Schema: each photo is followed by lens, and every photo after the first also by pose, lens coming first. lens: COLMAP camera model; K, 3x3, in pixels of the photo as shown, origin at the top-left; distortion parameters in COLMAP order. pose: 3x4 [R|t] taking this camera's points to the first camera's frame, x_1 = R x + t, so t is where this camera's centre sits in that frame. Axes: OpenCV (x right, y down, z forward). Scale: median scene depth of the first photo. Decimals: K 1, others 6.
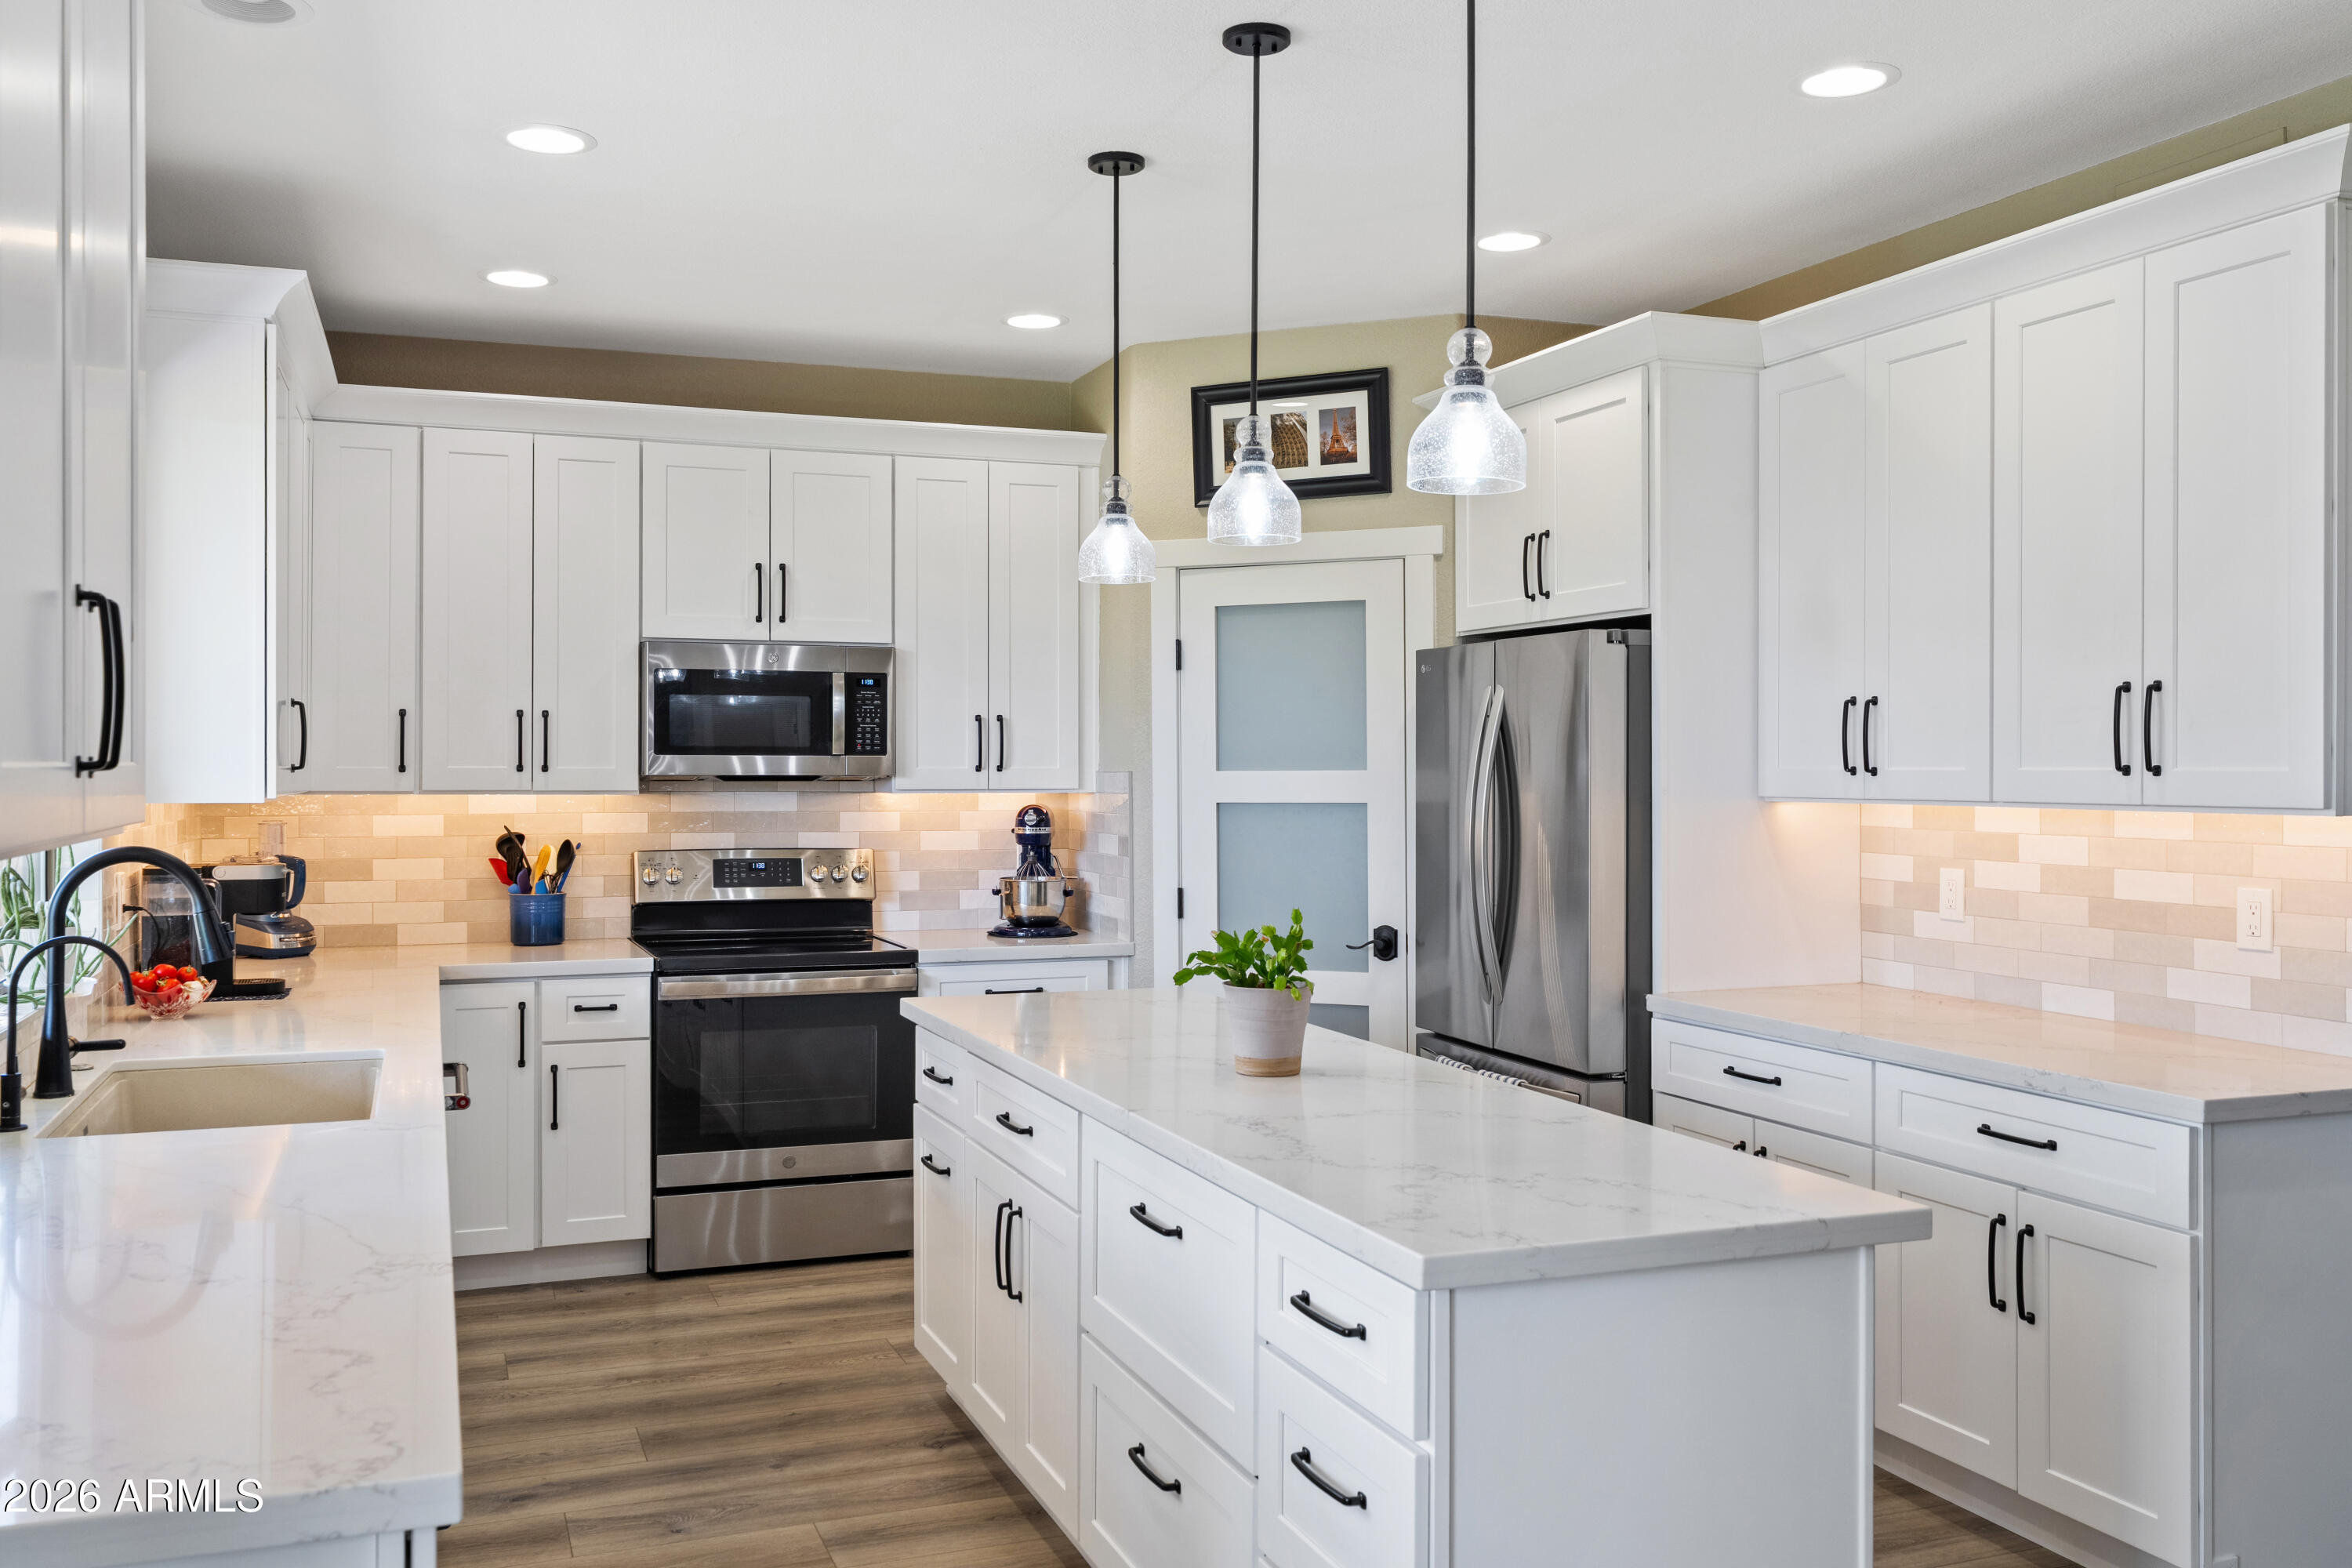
lens RADIAL K [[1943.4, 0, 1177.3], [0, 1943.4, 772.8], [0, 0, 1]] dist [0.008625, 0.005081]
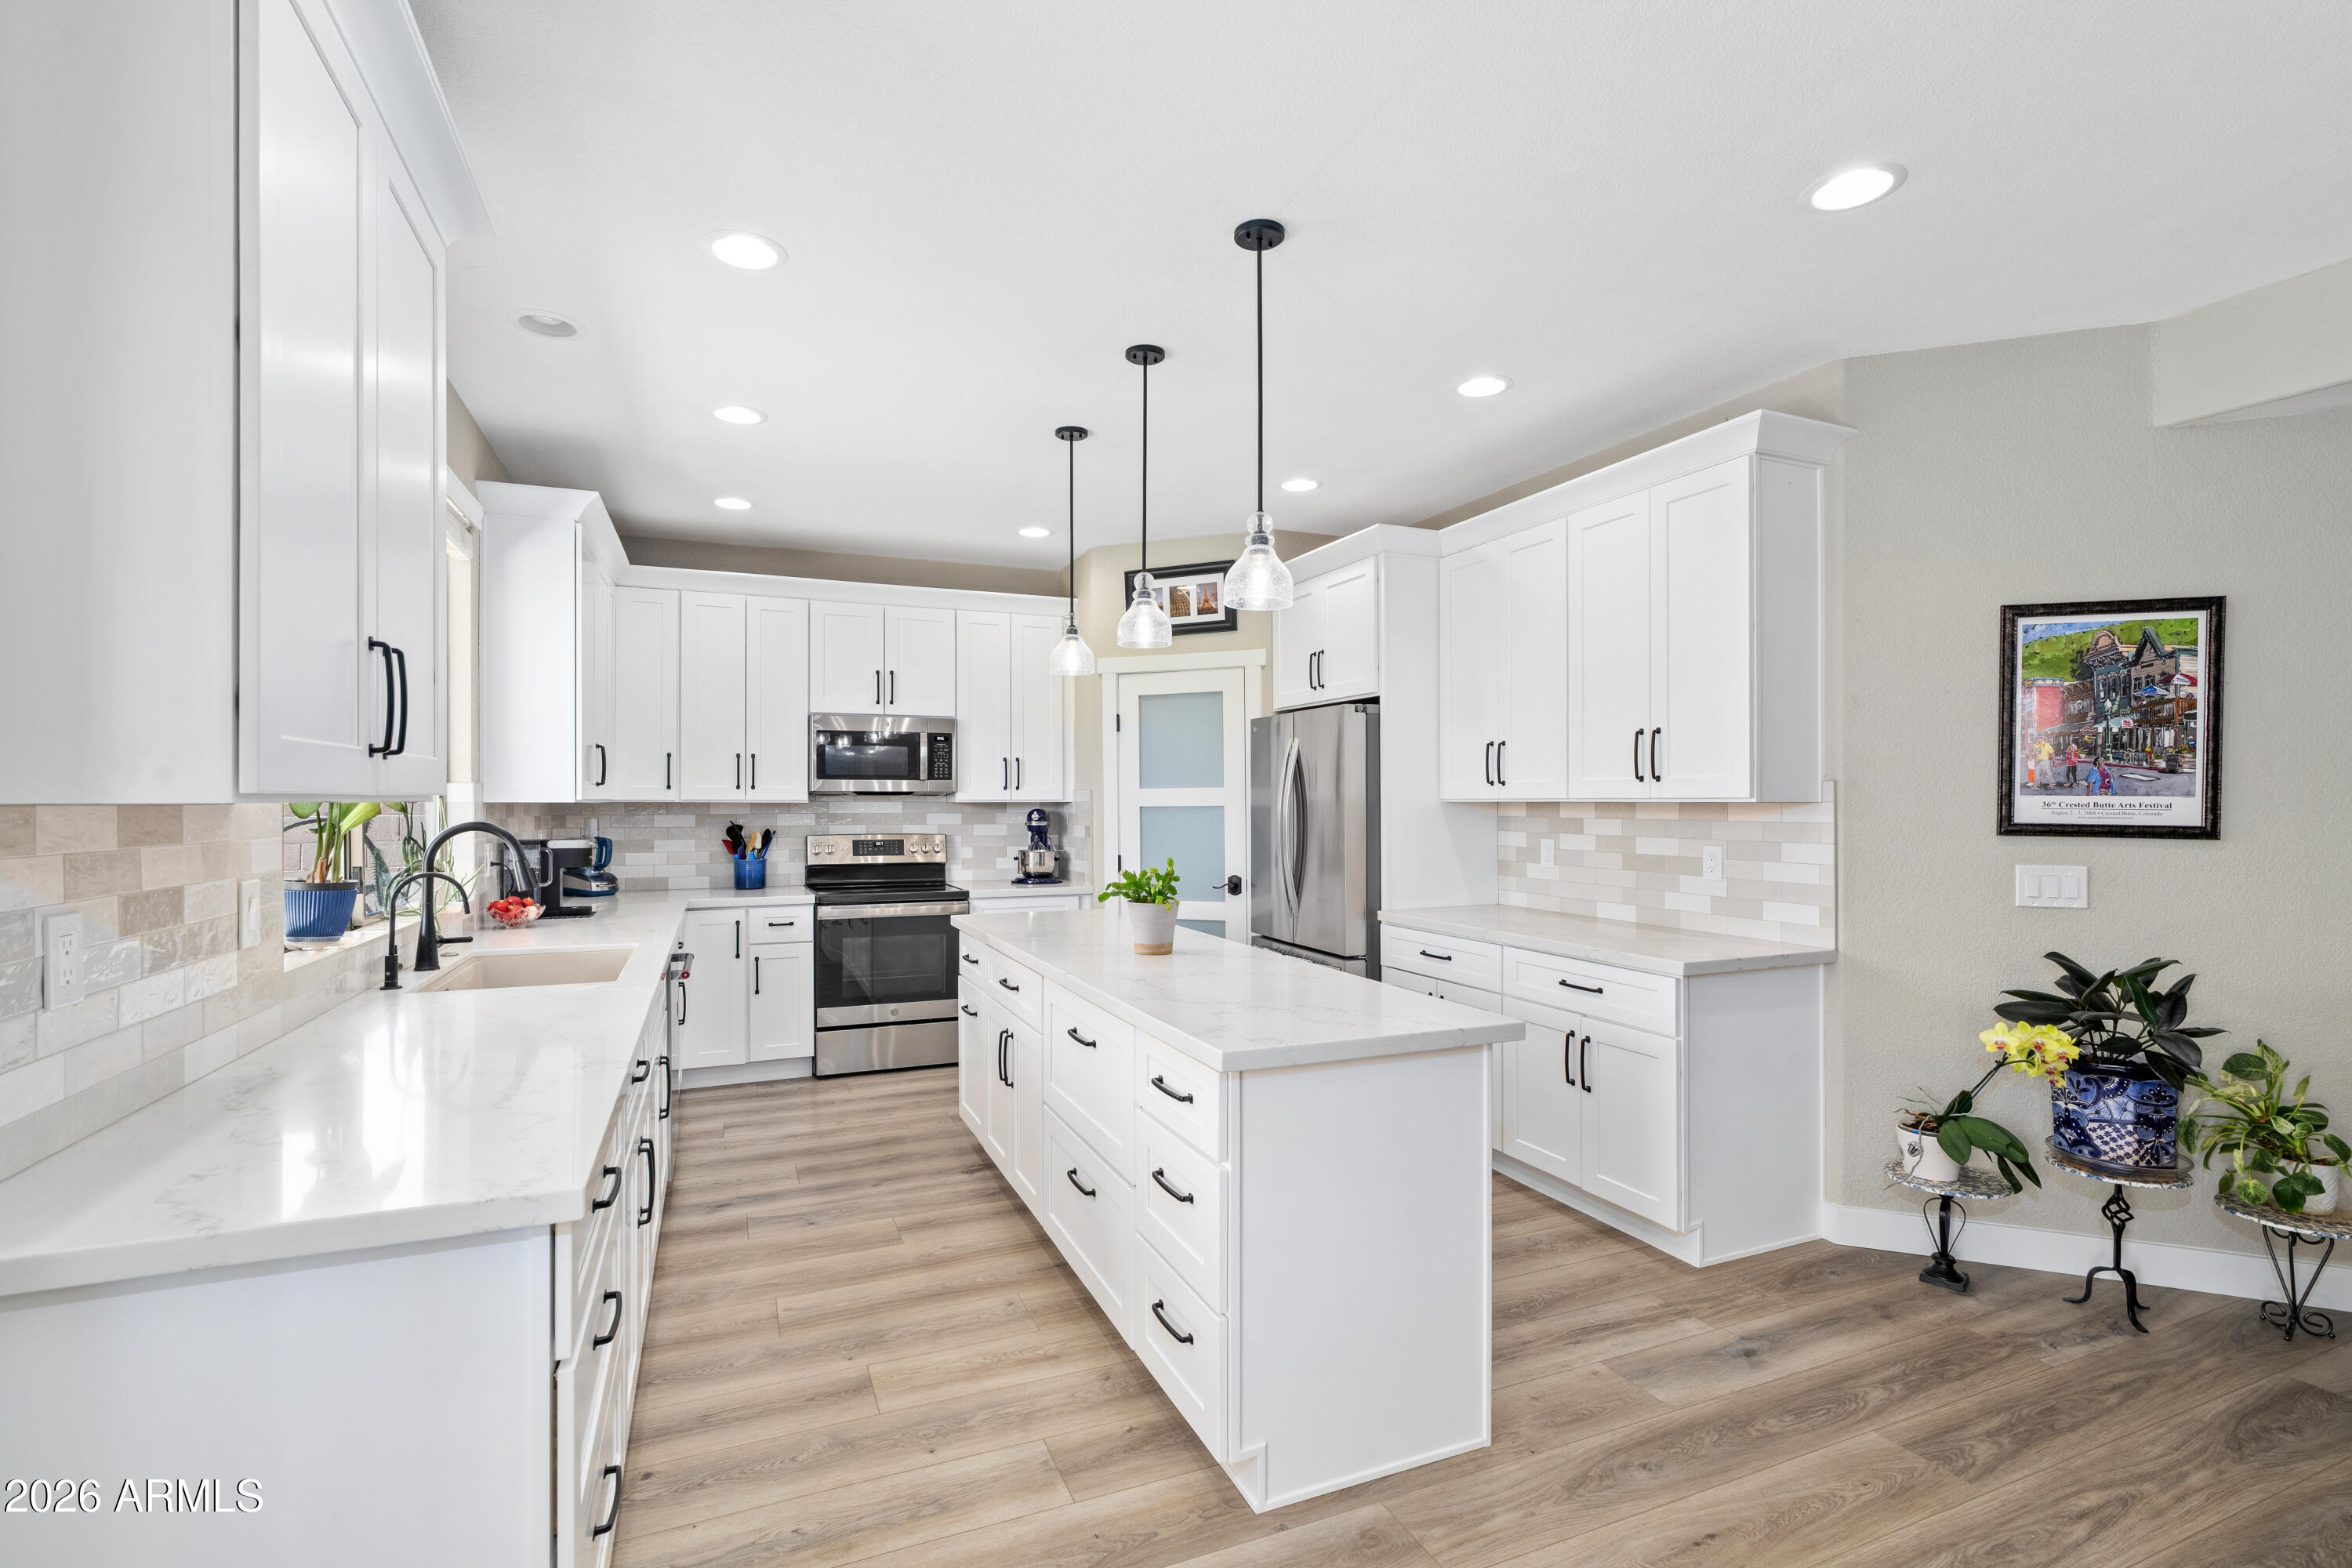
lens RADIAL K [[1068.1, 0, 1177.6], [0, 1068.1, 799.6], [0, 0, 1]] dist [-0.000779, 0.001609]
pose [[0.999345, -0.002316, 0.036124, 0.025300], [0.002427, 0.999992, -0.003026, 0.015691], [-0.036117, 0.003112, 0.999343, 0.037636]]
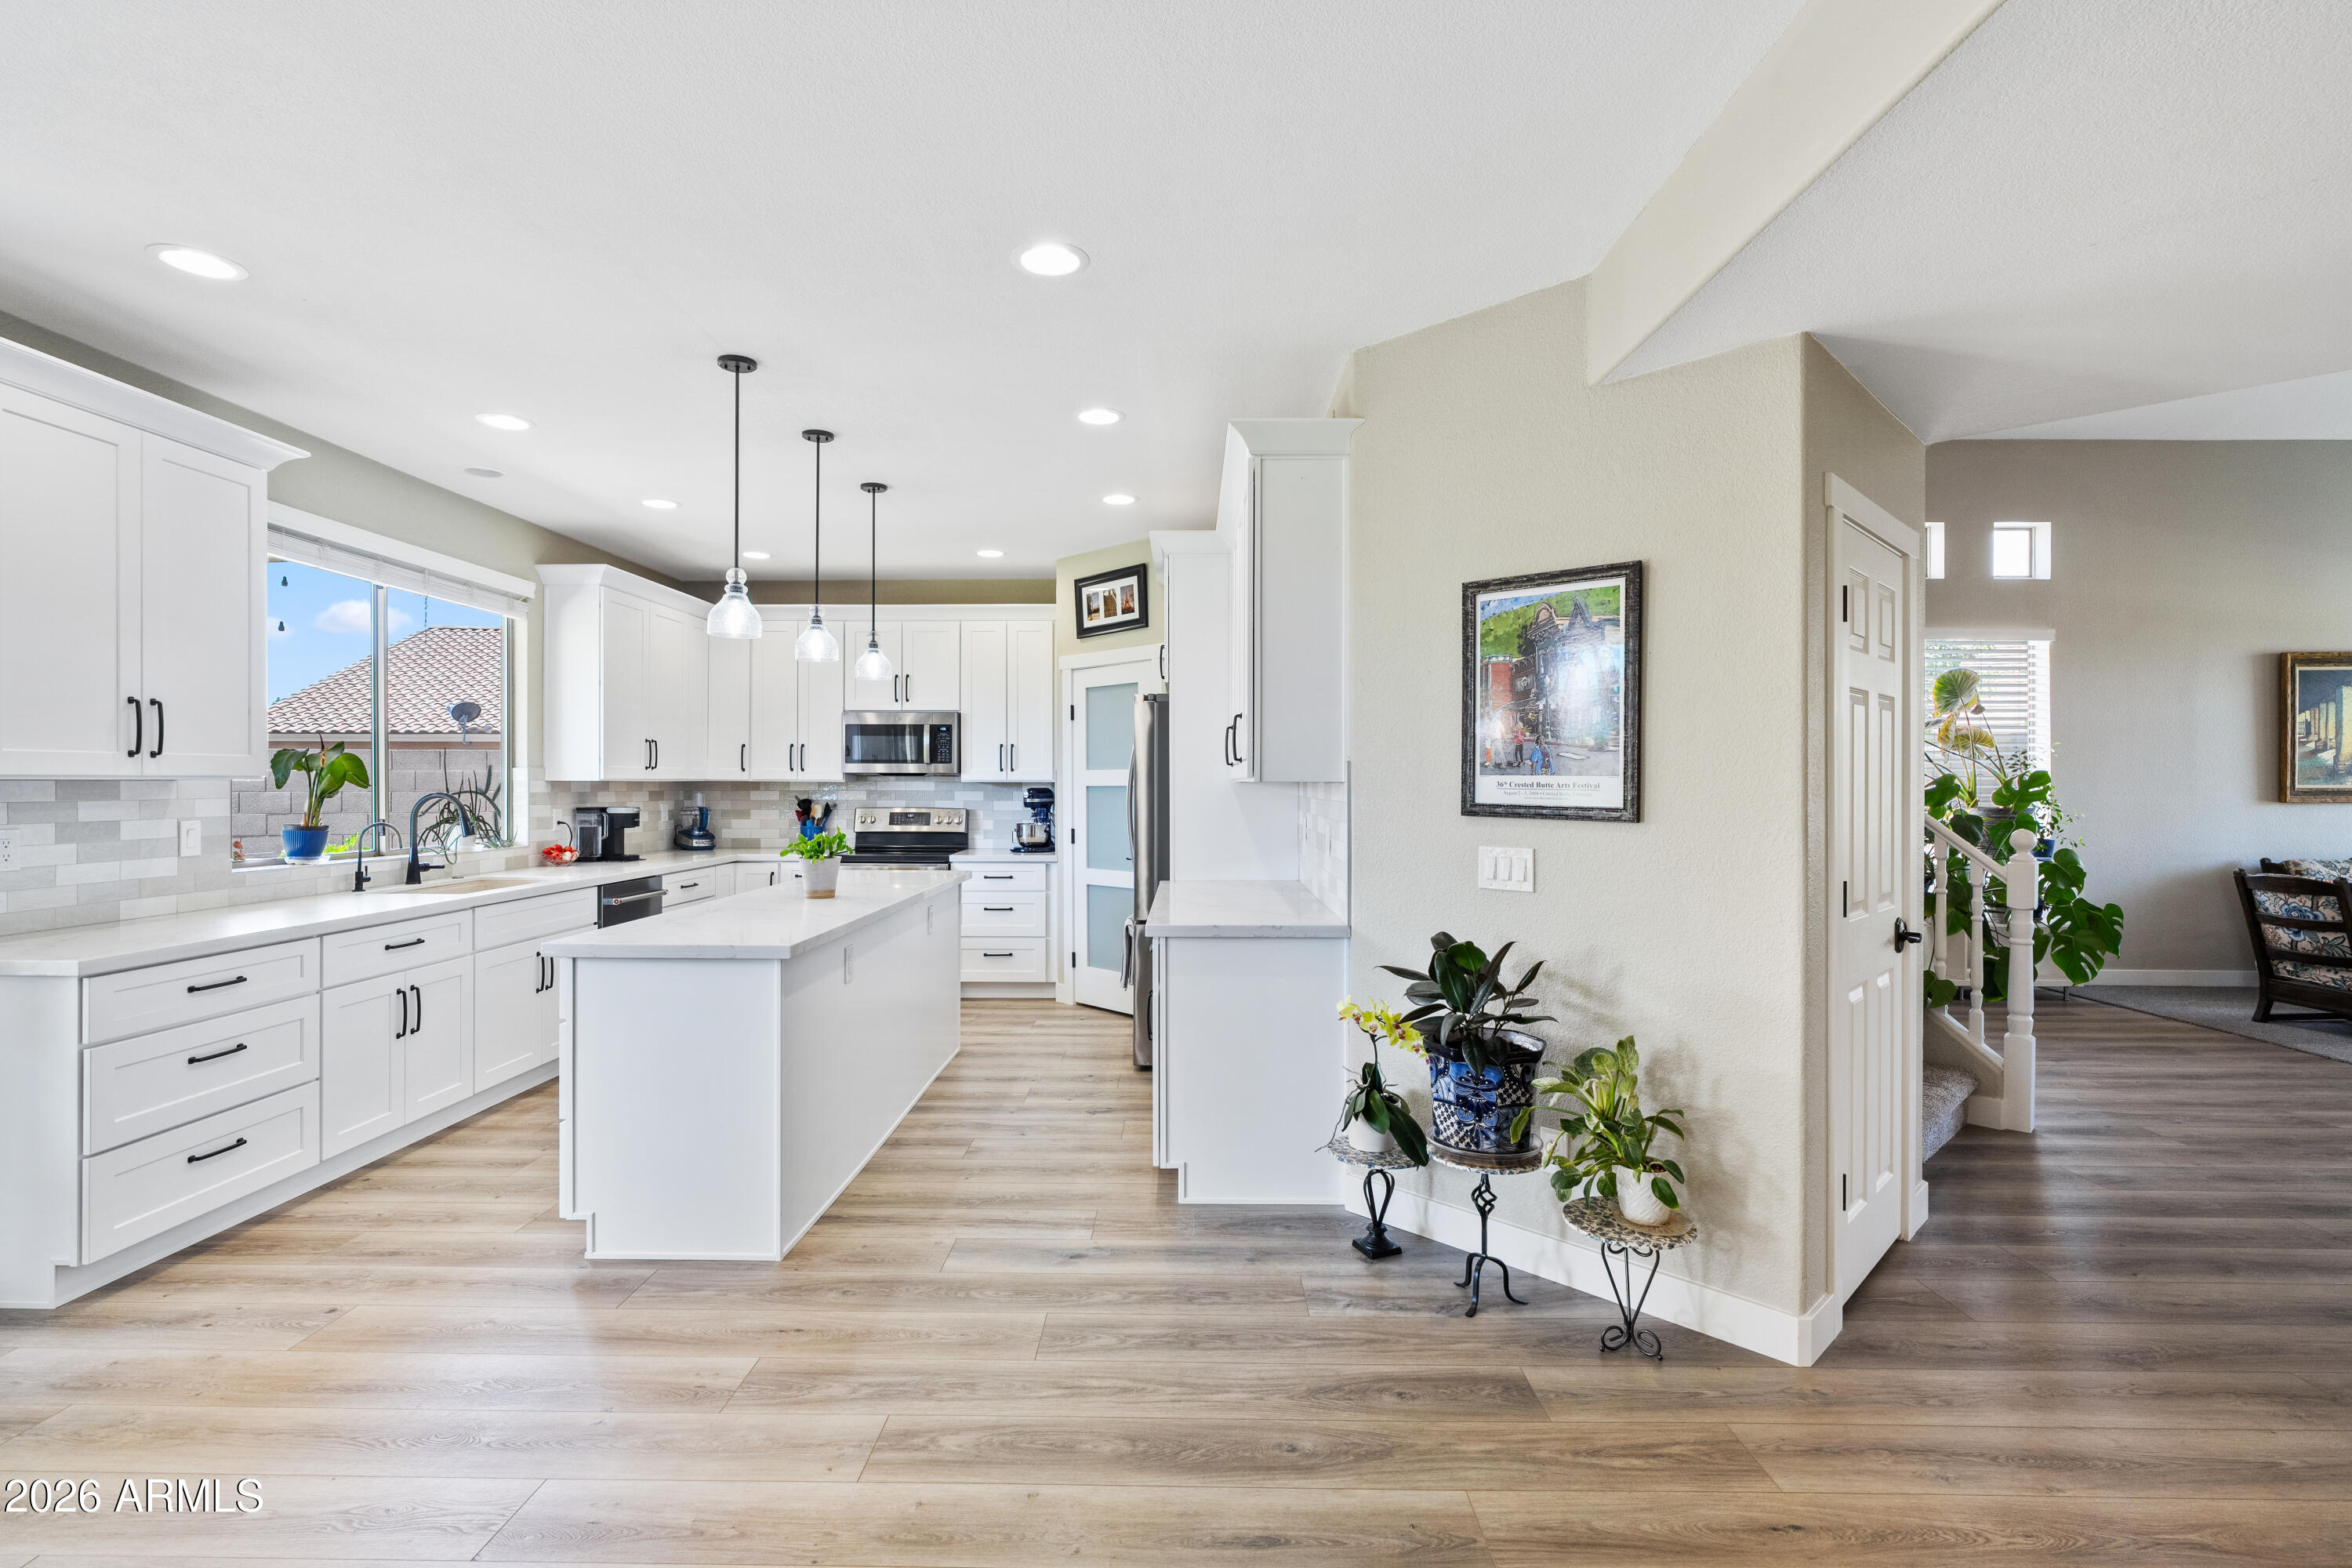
lens RADIAL K [[1068.1, 0, 1137.7], [0, 1068.1, 785.4], [0, 0, 1]] dist [-0.000779, 0.001609]
pose [[0.926139, 0.000427, -0.377182, 0.625550], [-0.000067, 1.000000, 0.000967, 0.017923], [0.377182, -0.000871, 0.926139, -0.000236]]
